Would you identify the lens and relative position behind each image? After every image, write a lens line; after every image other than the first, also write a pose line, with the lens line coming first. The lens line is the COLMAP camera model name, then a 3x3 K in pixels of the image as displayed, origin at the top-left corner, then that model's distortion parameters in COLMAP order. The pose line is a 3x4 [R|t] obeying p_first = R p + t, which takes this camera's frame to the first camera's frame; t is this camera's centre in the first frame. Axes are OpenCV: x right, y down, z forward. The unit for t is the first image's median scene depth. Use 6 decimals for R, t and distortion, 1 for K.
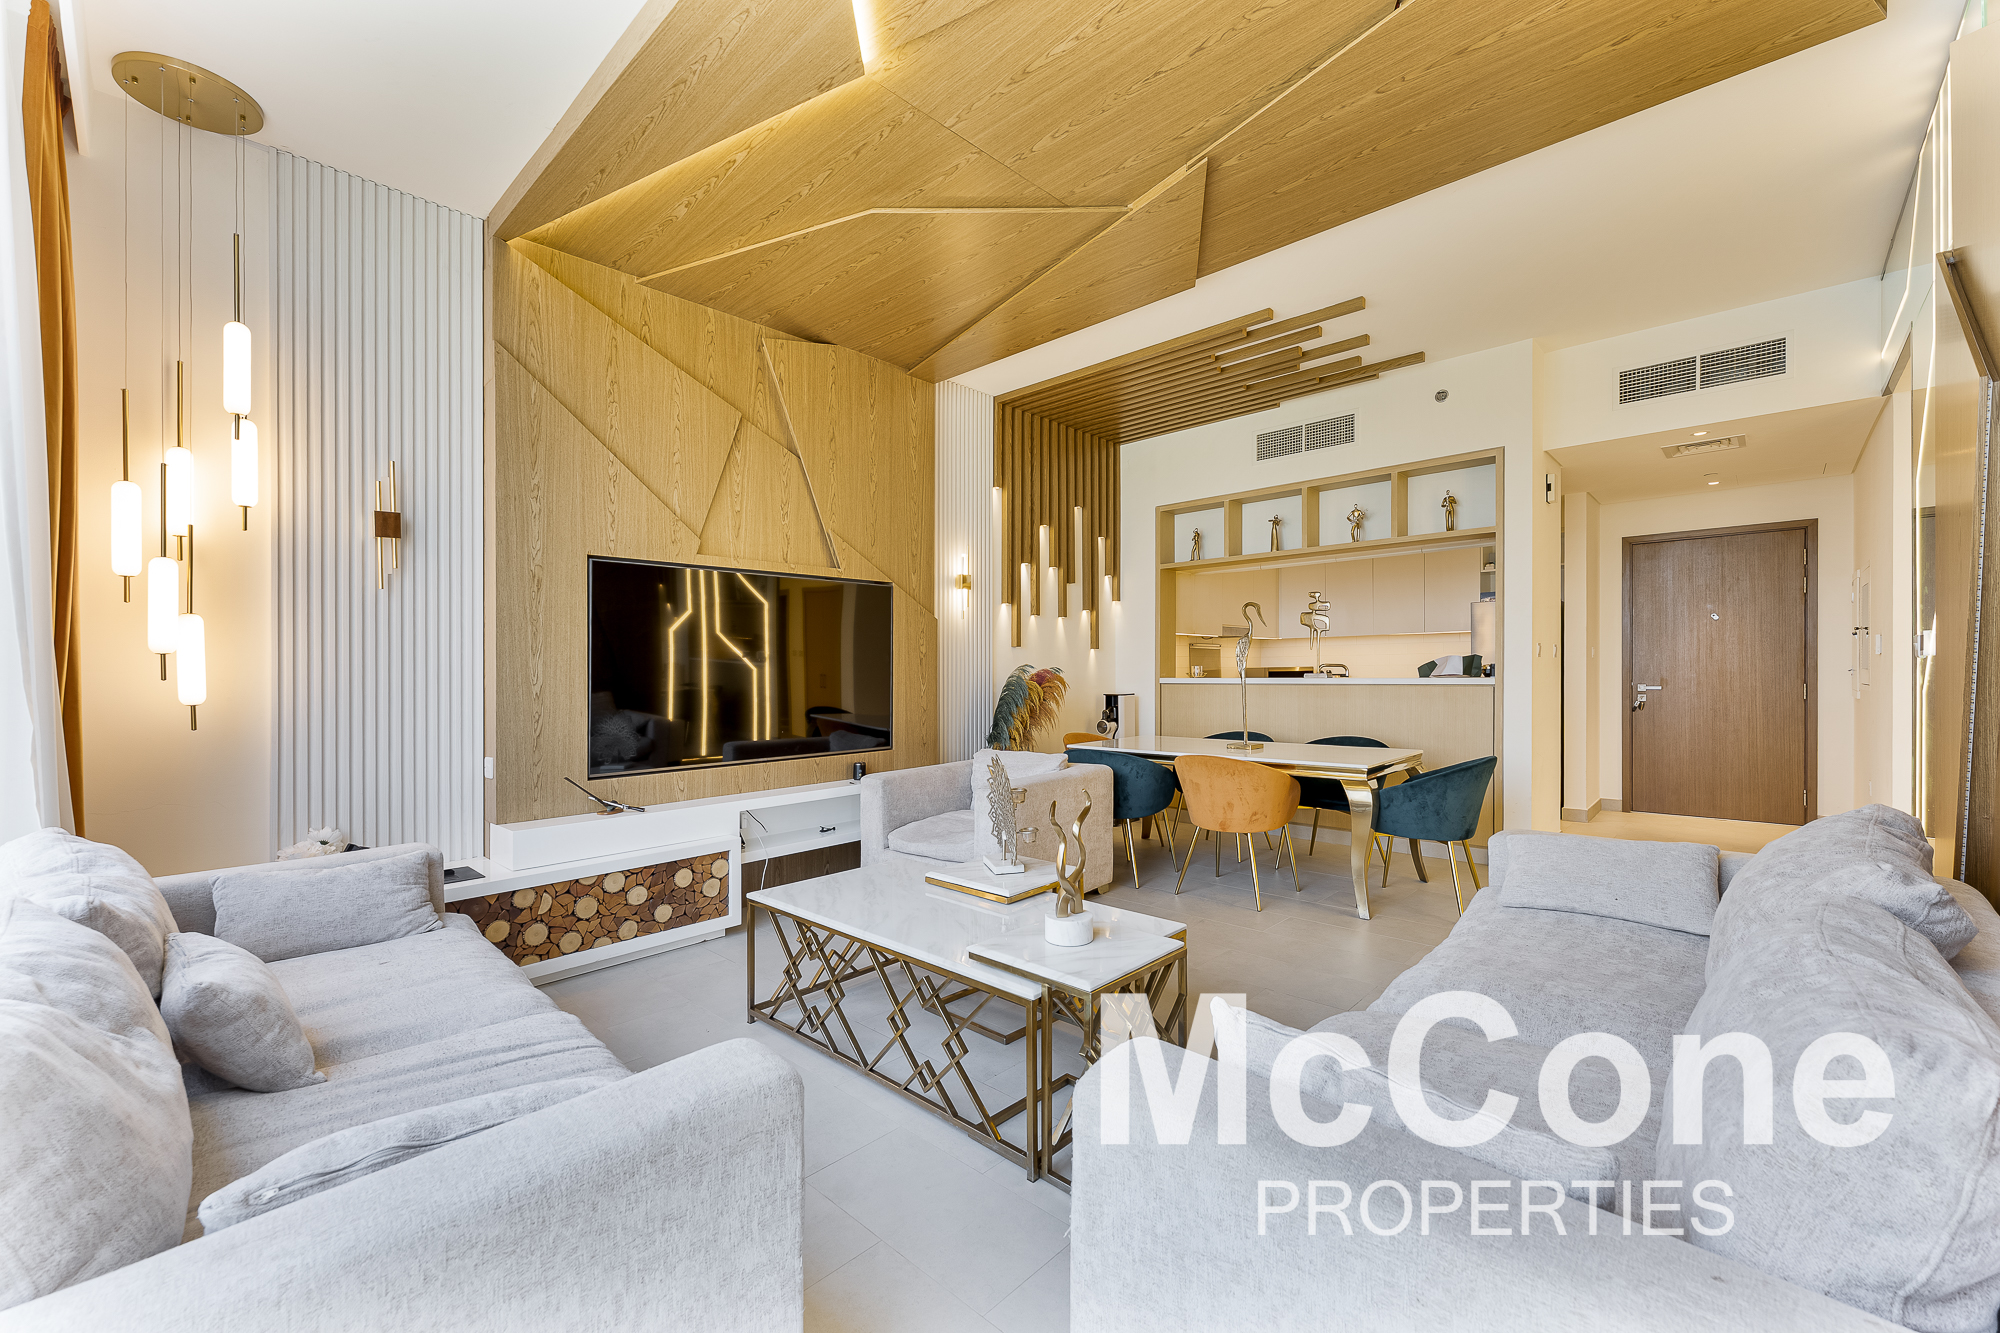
lens RADIAL K [[800.9, 0, 999.5], [0, 800.9, 674.6], [0, 0, 1]] dist [-0.002265, -0.000266]
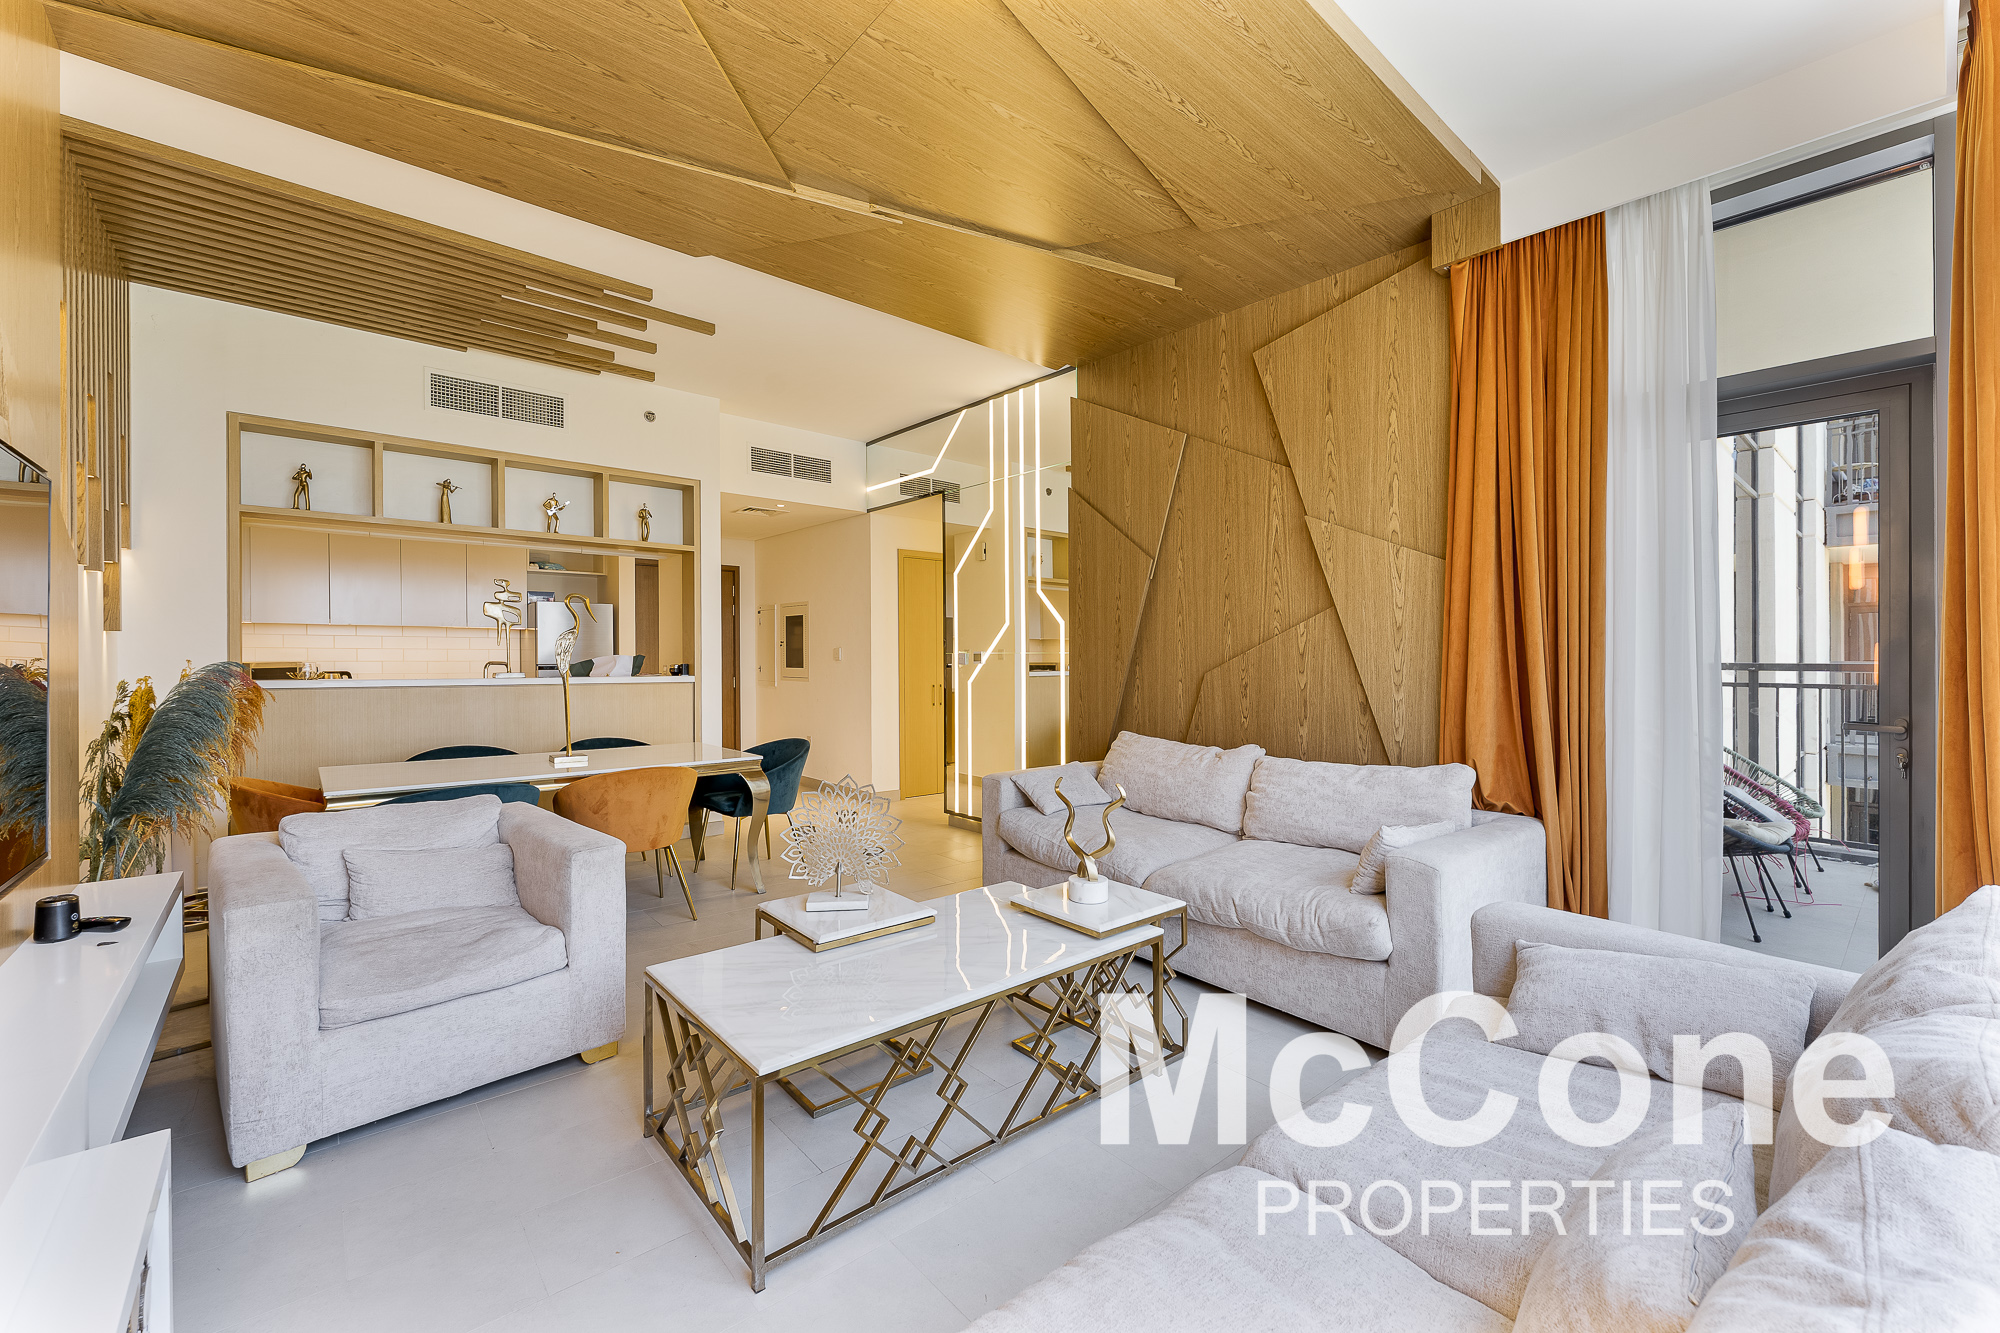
lens RADIAL K [[800.4, 0, 997.2], [0, 800.4, 664.5], [0, 0, 1]] dist [0.000107, -0.000693]
pose [[0.099290, 0.002069, 0.995056, -0.406753], [-0.000910, 0.999998, -0.001988, -0.008813], [-0.995058, -0.000708, 0.099292, 0.358935]]
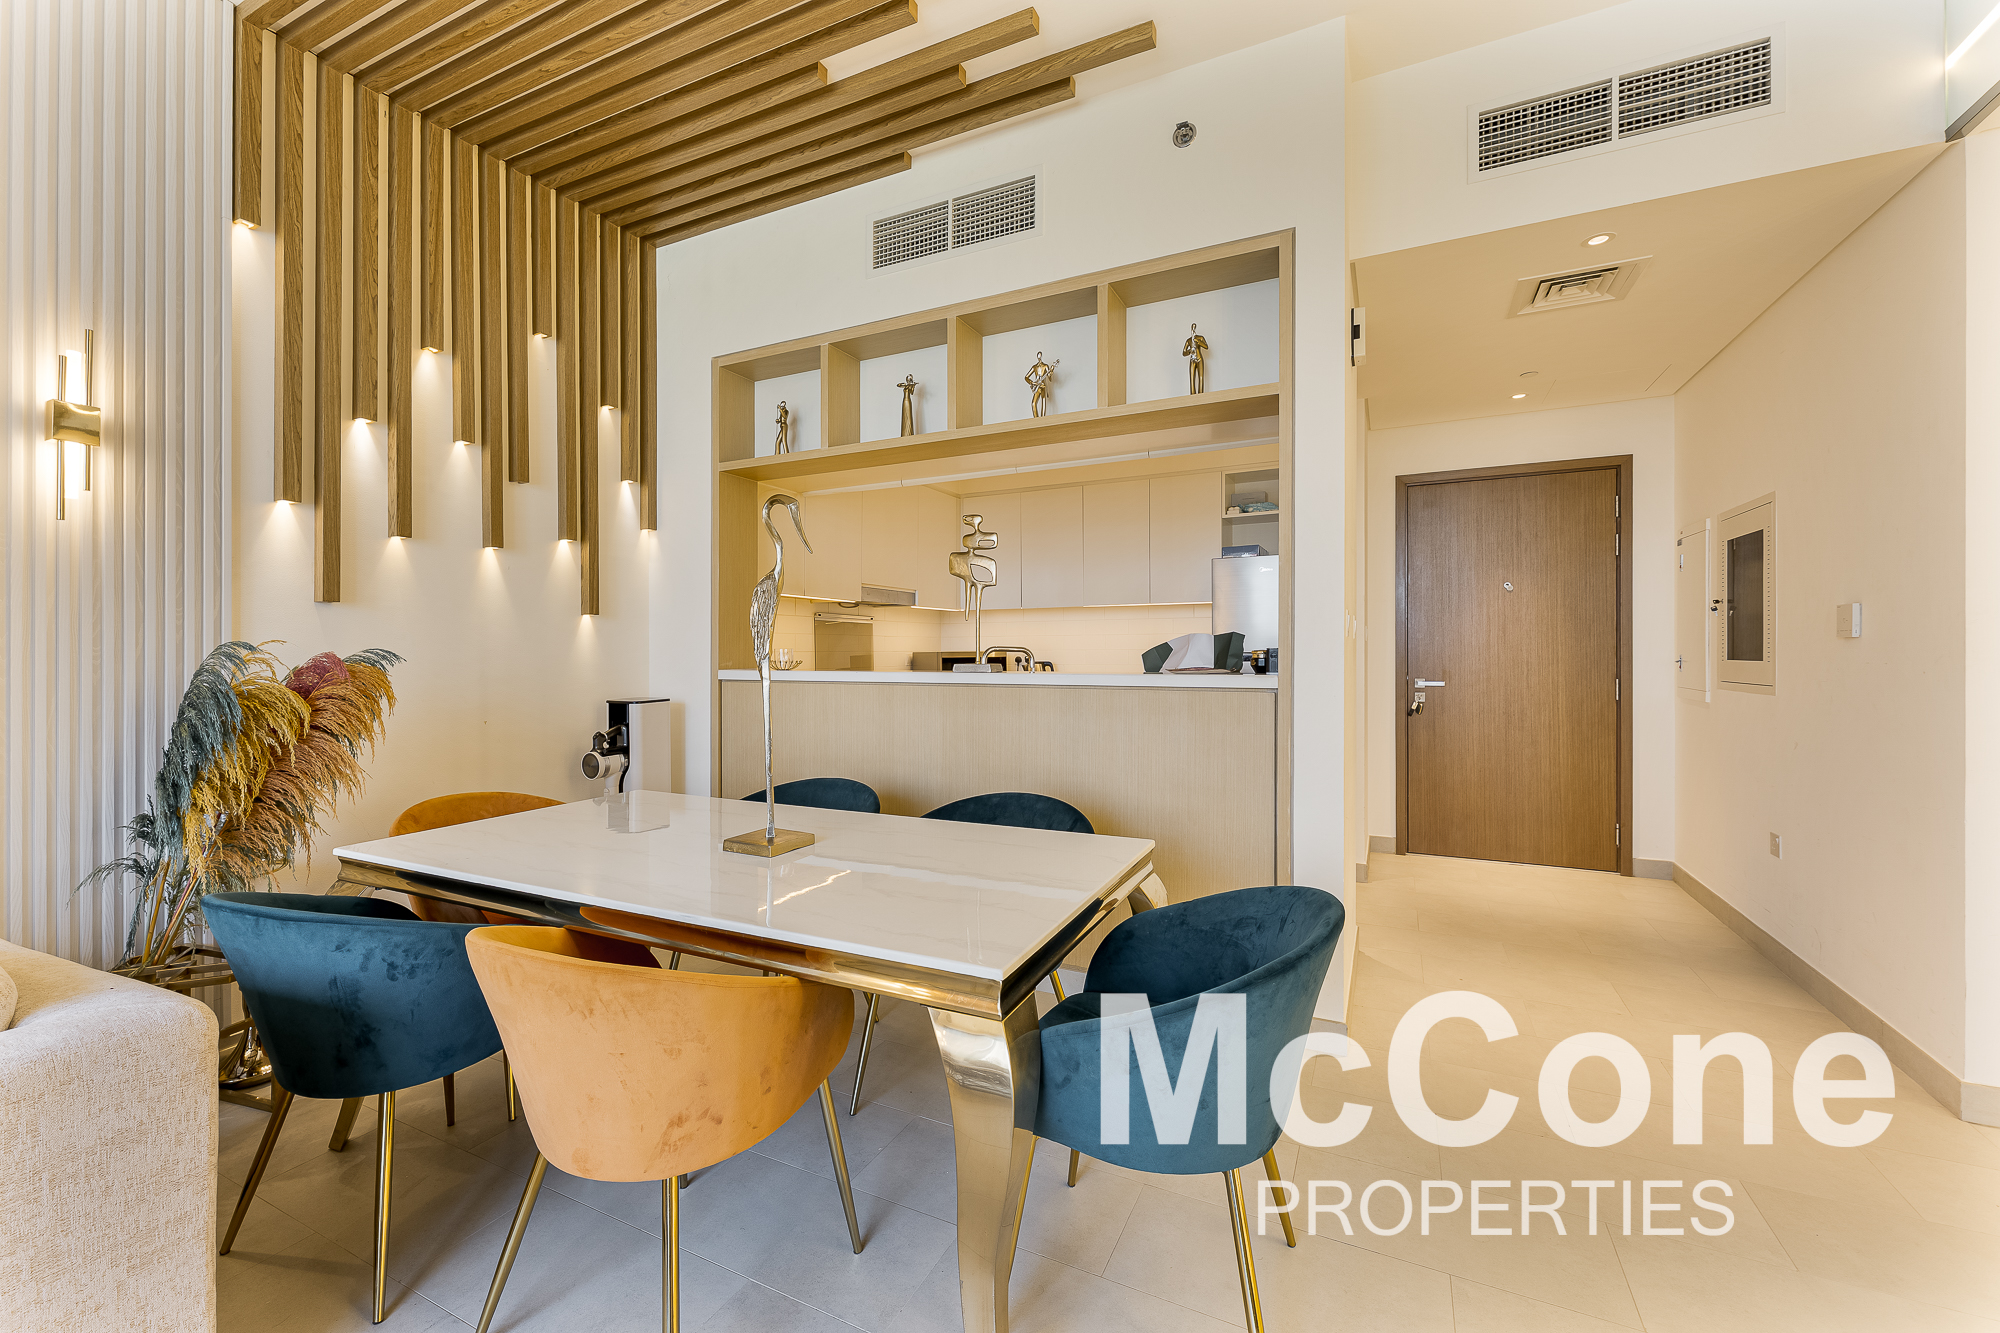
lens RADIAL K [[810.2, 0, 998.5], [0, 810.2, 648.9], [0, 0, 1]] dist [0.000244, -0.000280]
pose [[0.953433, 0.007345, 0.301516, 0.237671], [-0.004444, 0.999937, -0.010306, -0.006031], [-0.301573, 0.008487, 0.953405, 0.454450]]
